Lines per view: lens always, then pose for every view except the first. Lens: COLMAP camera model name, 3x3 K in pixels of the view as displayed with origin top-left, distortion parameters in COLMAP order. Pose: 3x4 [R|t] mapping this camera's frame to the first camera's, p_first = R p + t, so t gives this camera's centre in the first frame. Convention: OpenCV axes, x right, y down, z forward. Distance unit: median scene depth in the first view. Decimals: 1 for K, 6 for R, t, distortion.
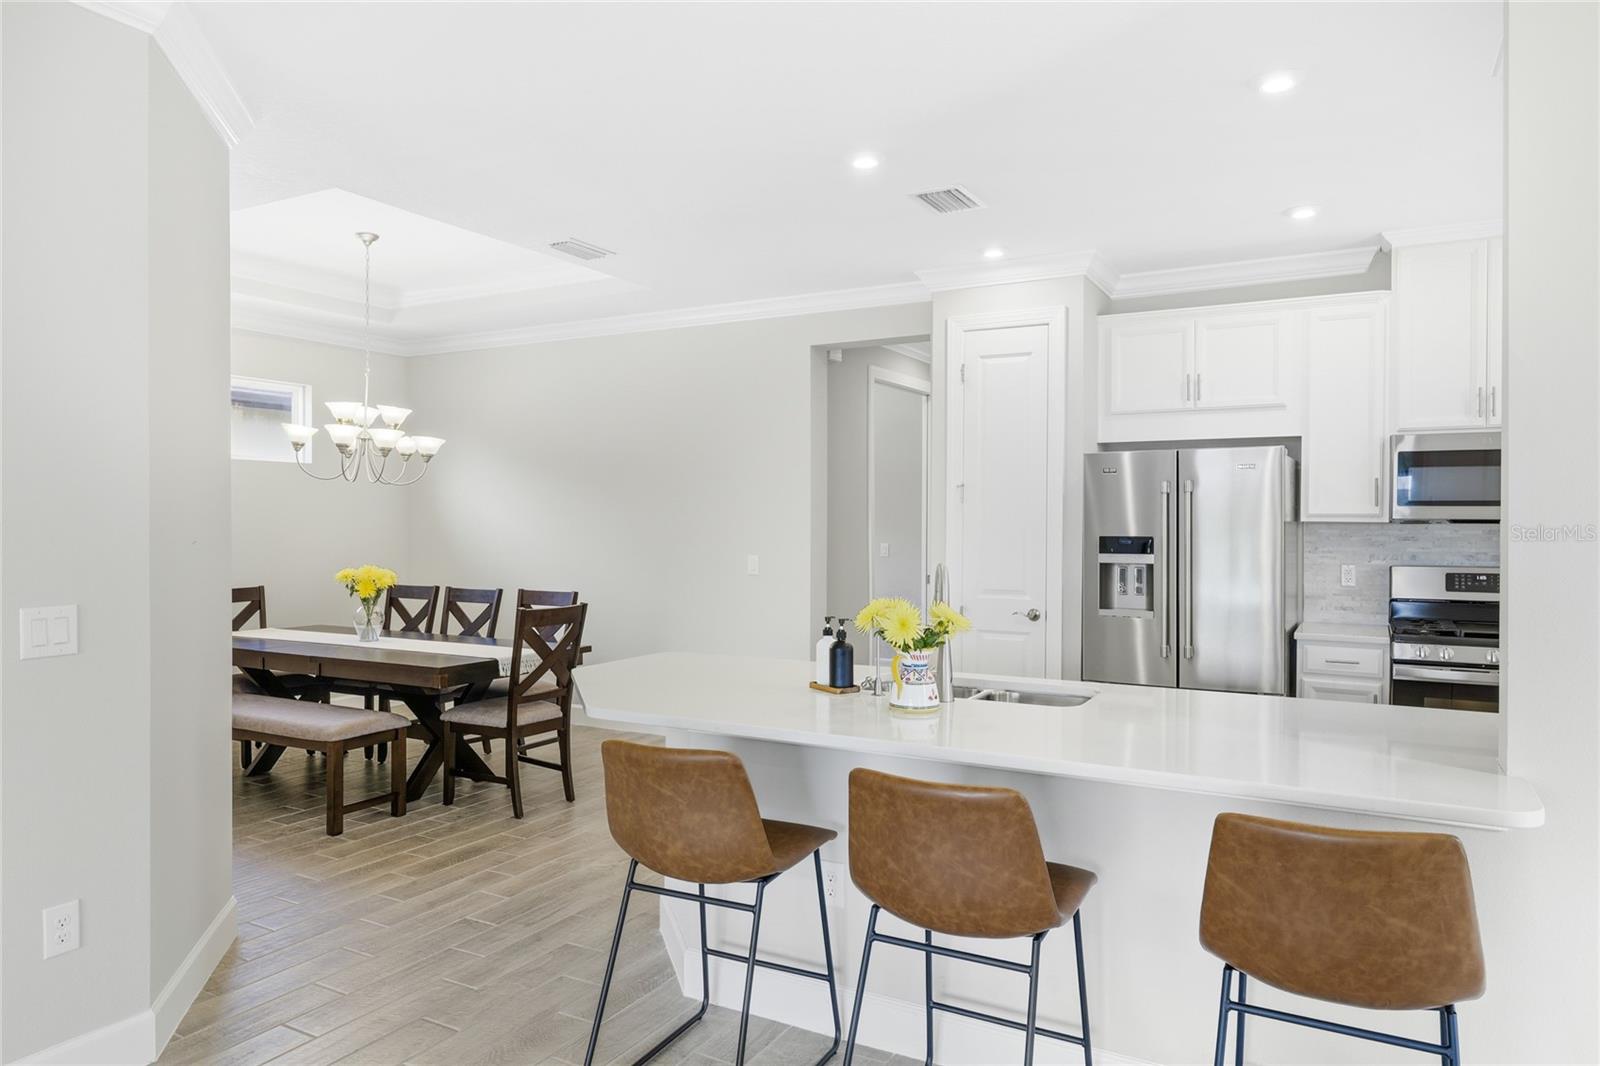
lens RADIAL K [[1046.5, 0, 778.3], [0, 1046.5, 532.2], [0, 0, 1]] dist [0.002981, -0.002599]
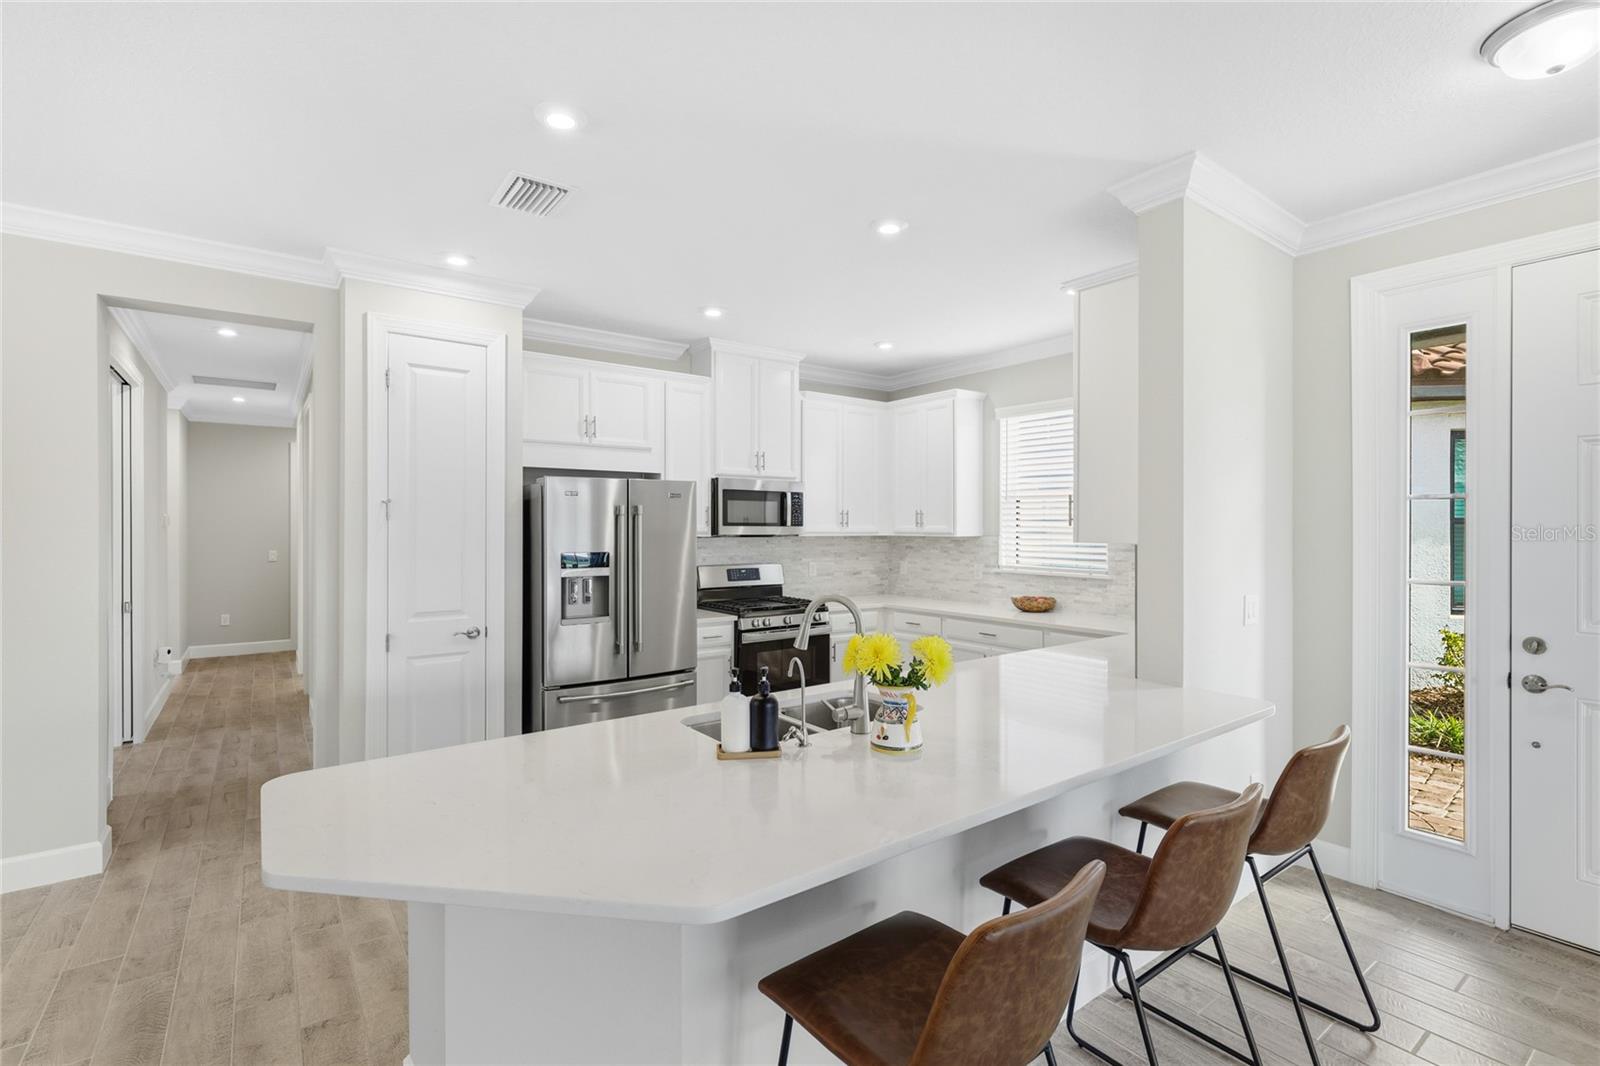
lens RADIAL K [[740.7, 0, 795.8], [0, 740.7, 529.0], [0, 0, 1]] dist [0.011085, -0.002013]
pose [[0.401400, -0.005825, 0.915884, -0.297009], [0.008916, 0.999957, 0.002452, -0.020522], [-0.915860, 0.007182, 0.401434, 0.449124]]
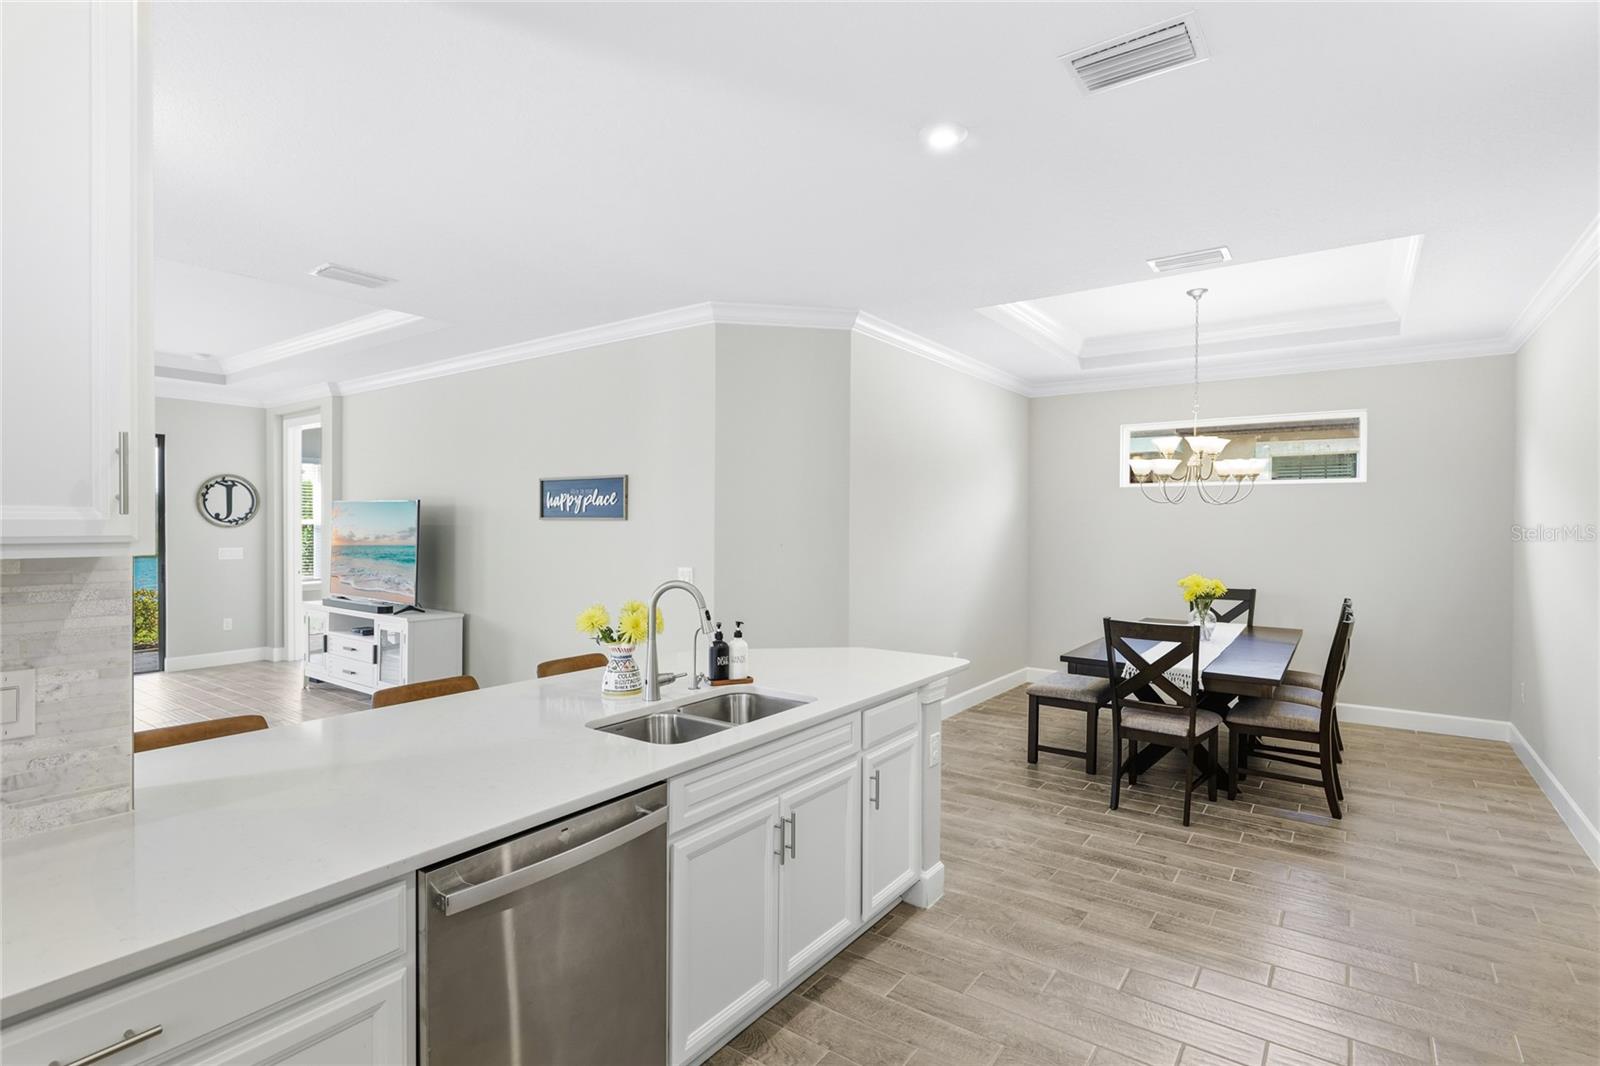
lens RADIAL K [[771.5, 0, 797.1], [0, 771.5, 534.2], [0, 0, 1]] dist [0.012255, -0.000383]
pose [[-0.100608, 0.012493, -0.994848, 0.565548], [-0.016707, 0.999759, 0.014245, -0.019830], [0.994786, 0.018054, -0.100375, 0.716964]]
